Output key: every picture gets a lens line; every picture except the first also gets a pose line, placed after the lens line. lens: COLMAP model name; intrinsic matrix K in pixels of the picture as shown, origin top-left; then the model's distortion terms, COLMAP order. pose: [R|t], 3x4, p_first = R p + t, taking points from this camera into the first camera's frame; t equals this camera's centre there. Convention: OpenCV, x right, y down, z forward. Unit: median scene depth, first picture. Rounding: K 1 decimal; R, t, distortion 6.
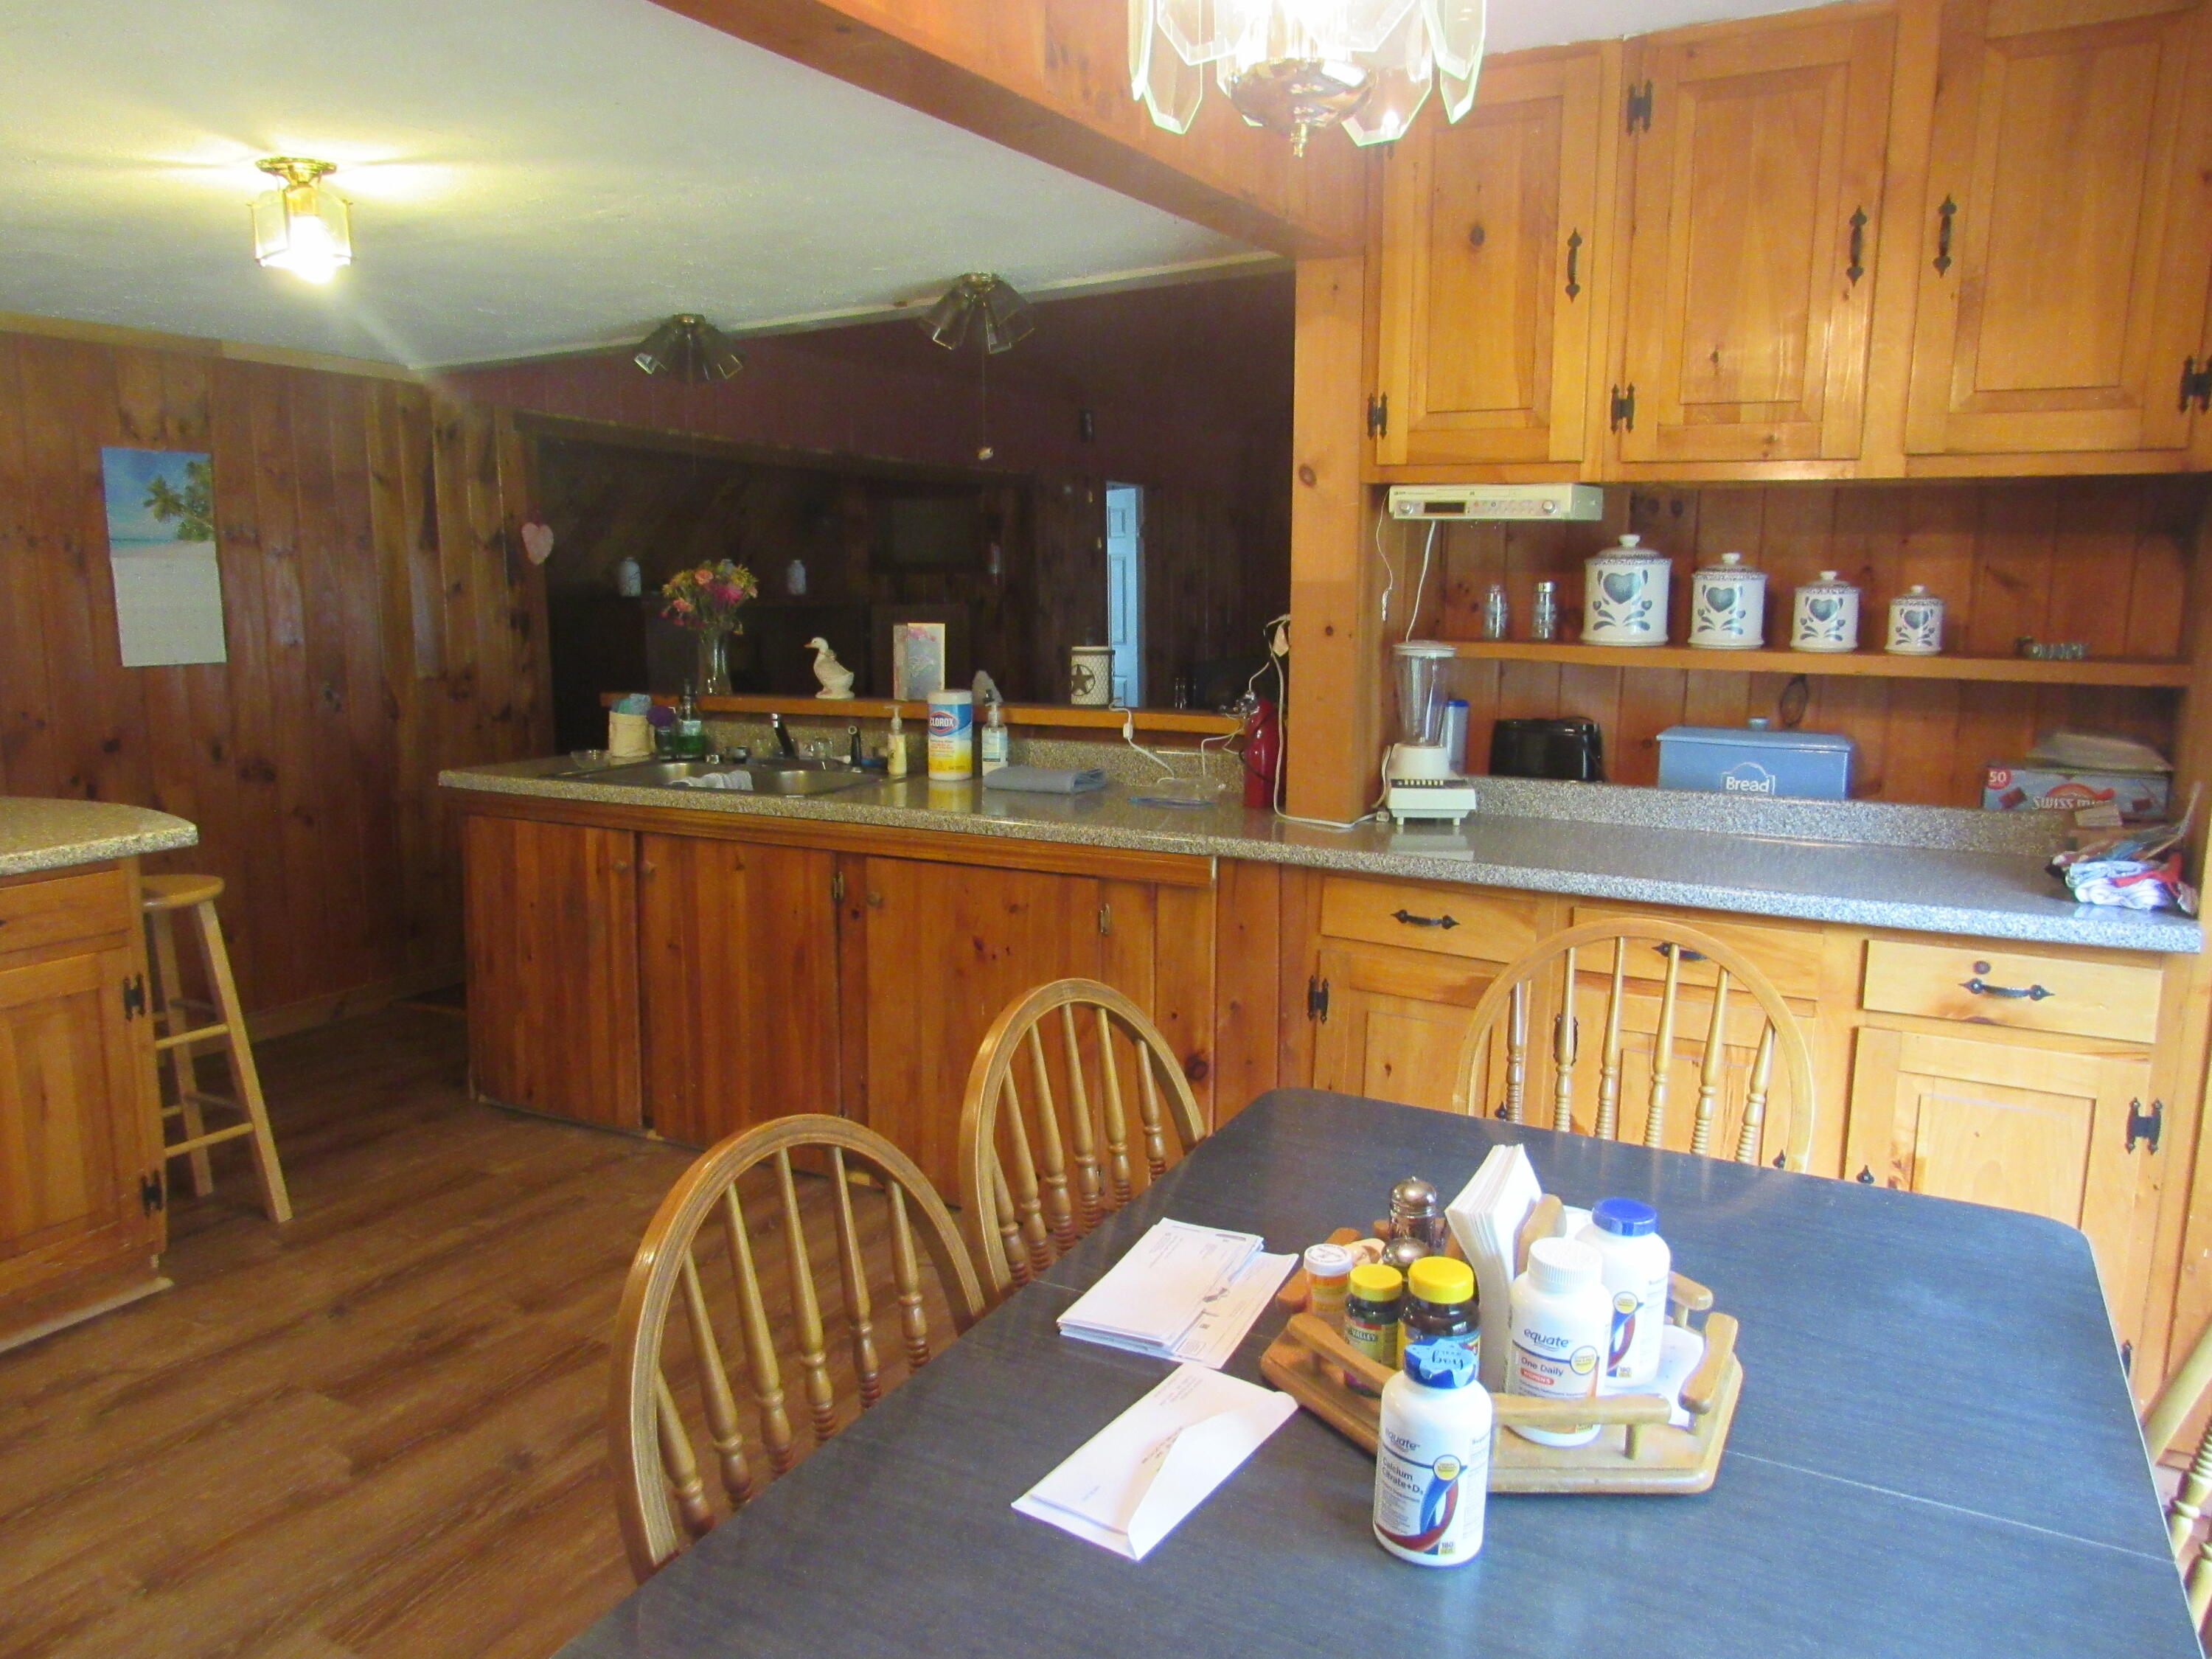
lens RADIAL K [[1576.4, 0, 1106.0], [0, 1576.4, 833.4], [0, 0, 1]] dist [-0.028413, 0.012590]
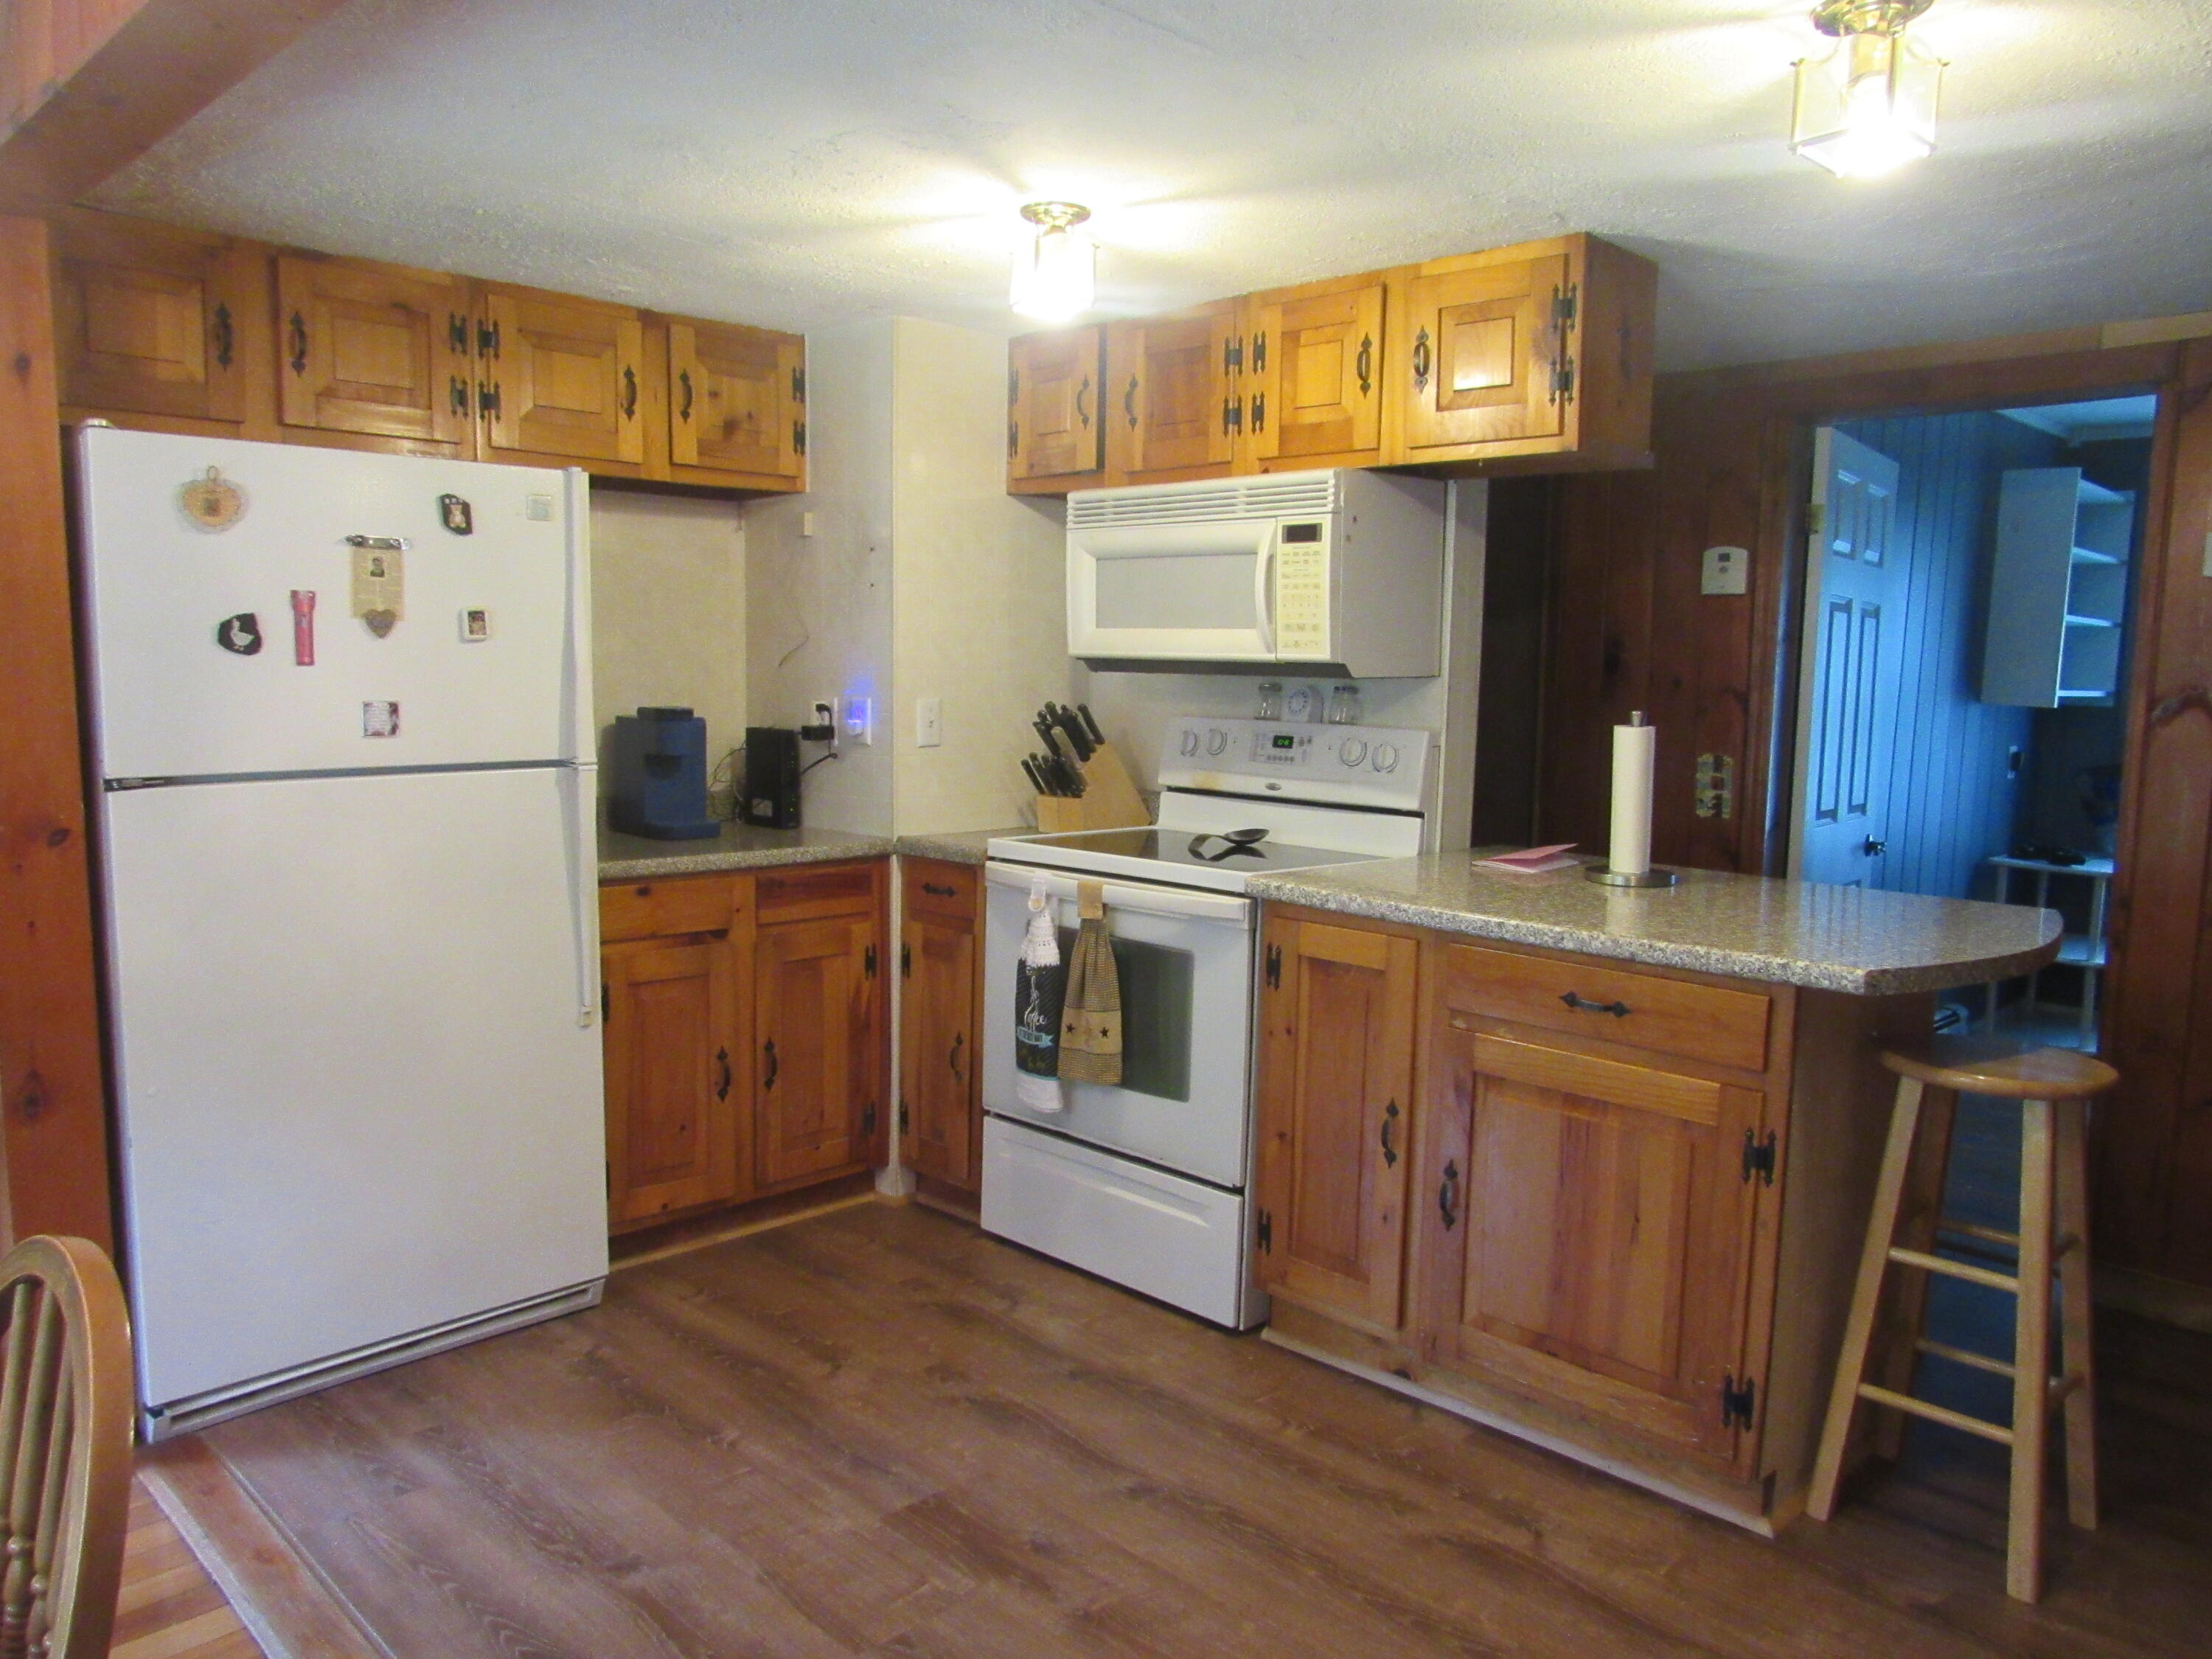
lens RADIAL K [[1576.4, 0, 1101.4], [0, 1576.4, 828.1], [0, 0, 1]] dist [-0.028413, 0.012590]
pose [[-0.309641, 0.105055, -0.945032, 0.219488], [-0.160225, 0.973901, 0.160762, -0.136358], [0.937257, 0.201196, -0.284728, 0.912019]]
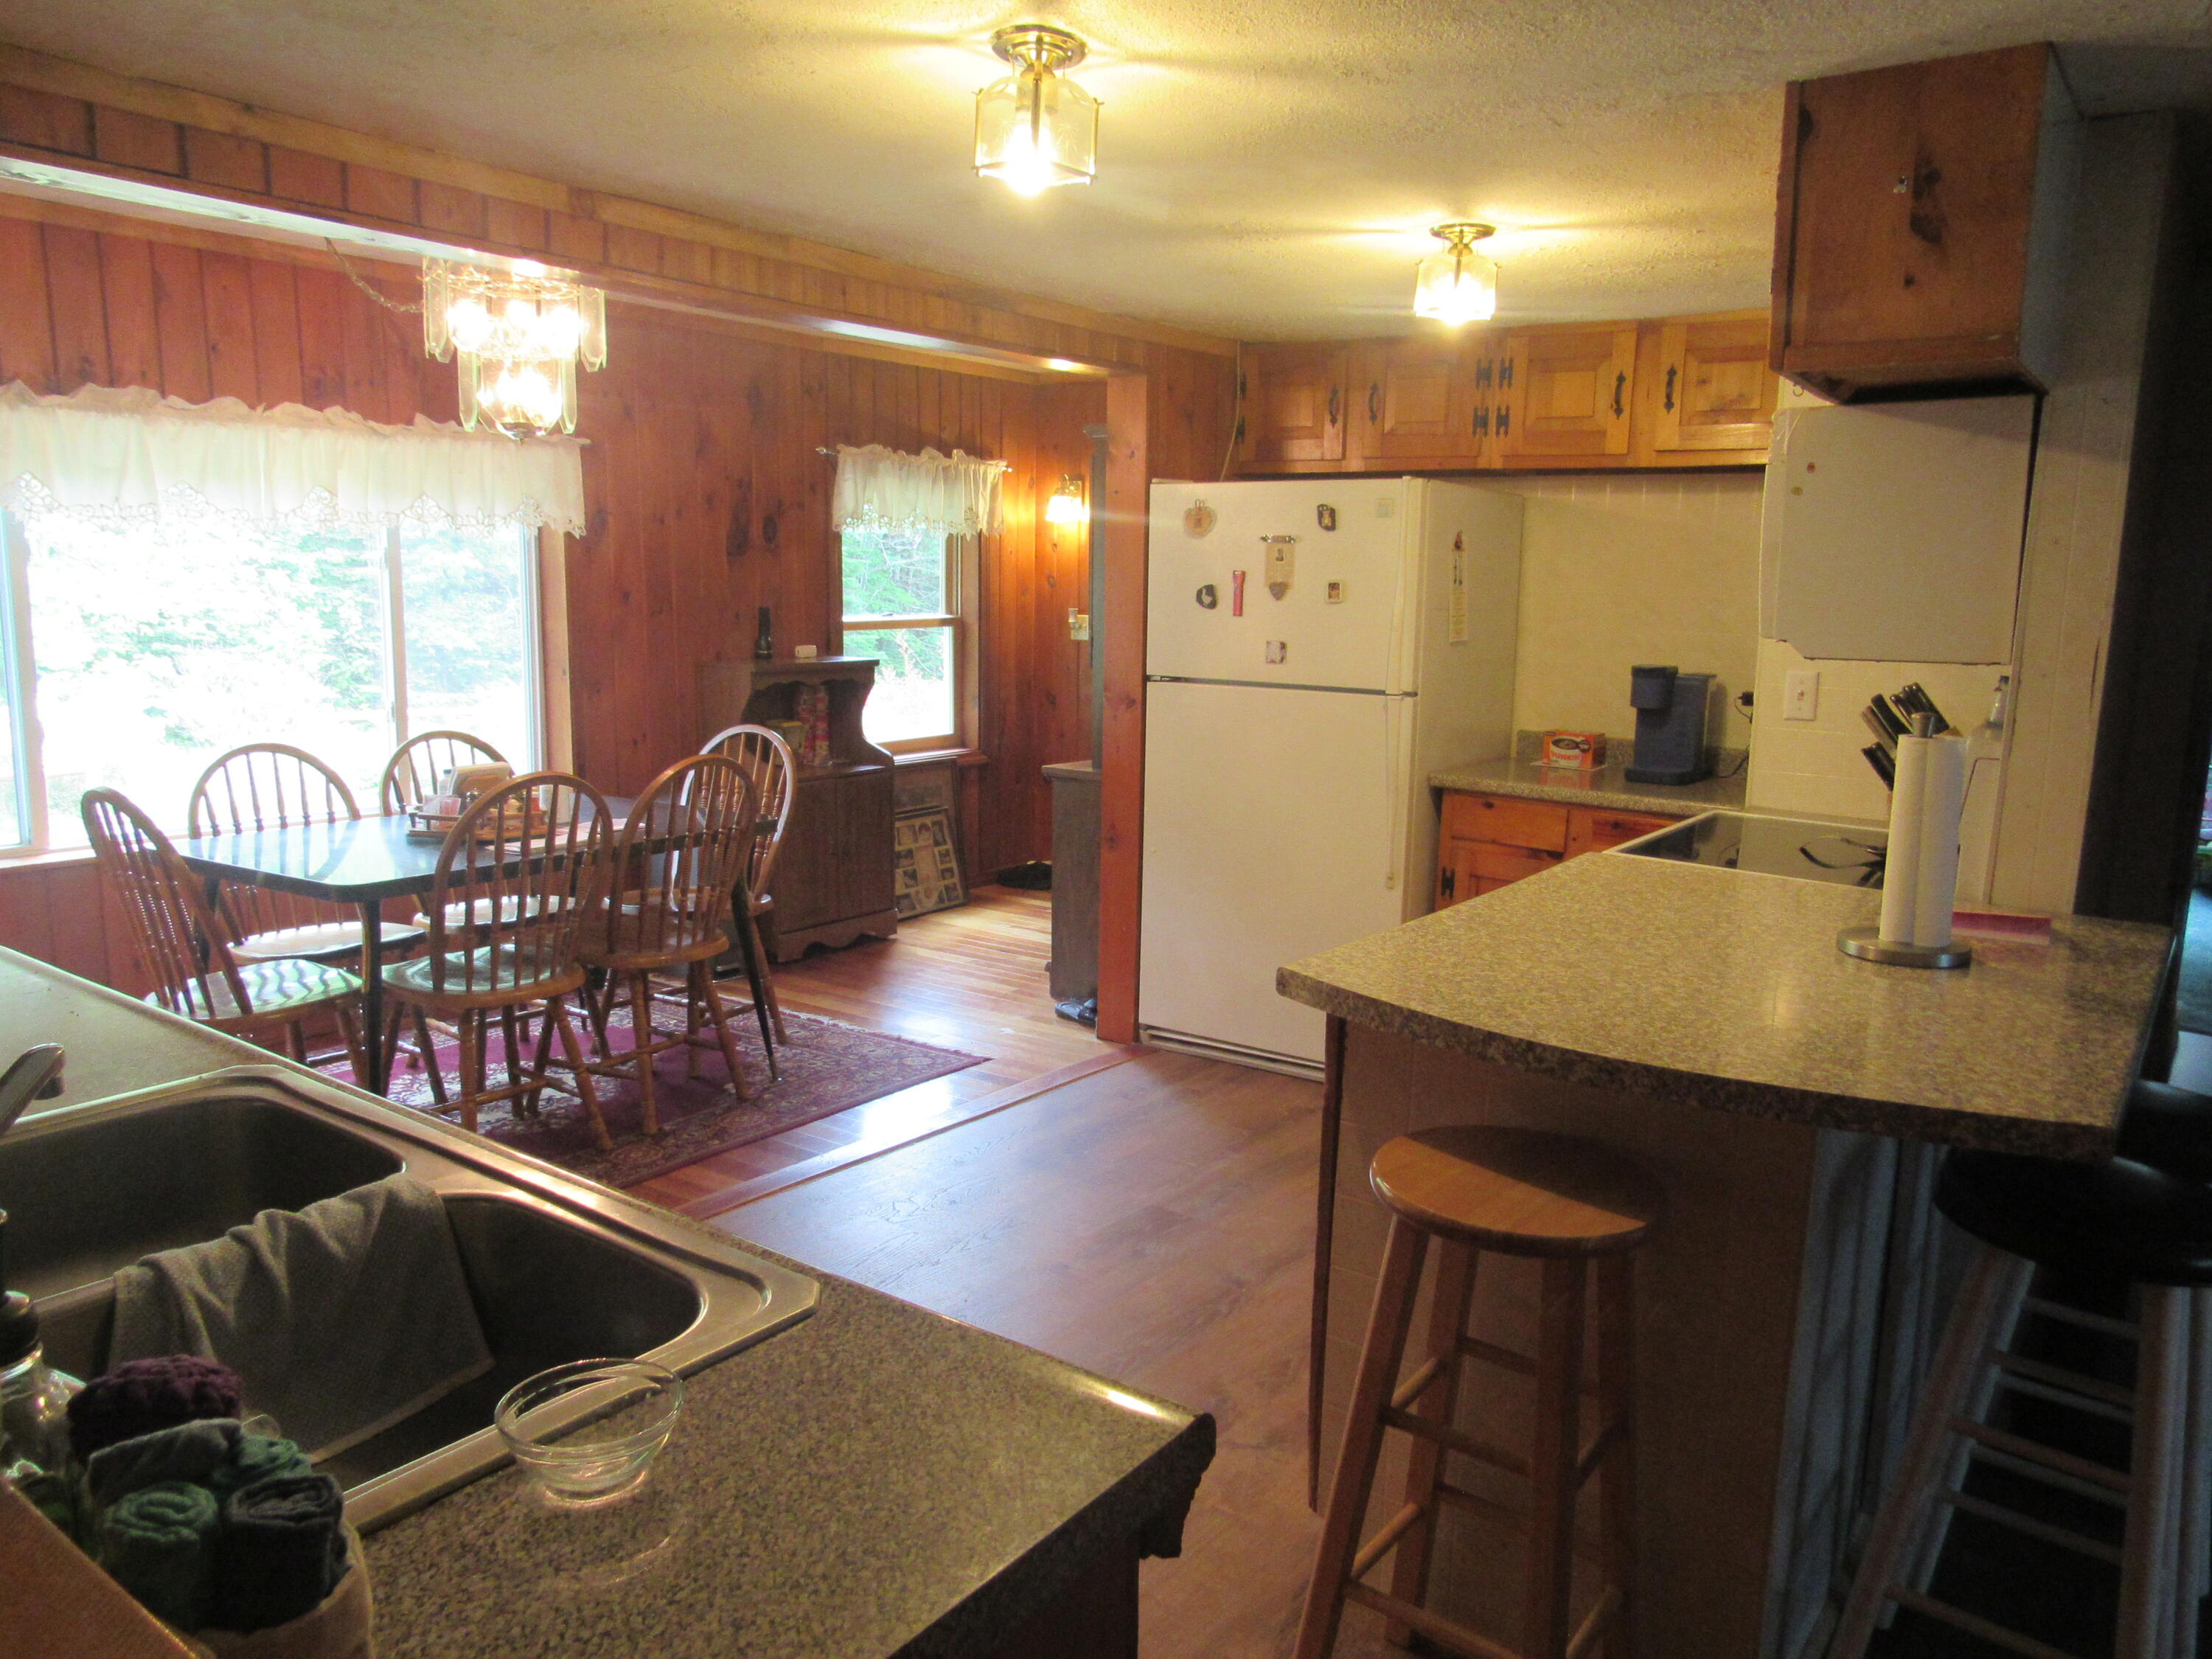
lens RADIAL K [[1576.4, 0, 1098.3], [0, 1576.4, 831.1], [0, 0, 1]] dist [-0.028413, 0.012590]
pose [[-0.987185, -0.039931, 0.154501, -0.639602], [0.010252, 0.950315, 0.311120, -0.285845], [-0.159248, 0.308718, -0.937728, 1.713756]]
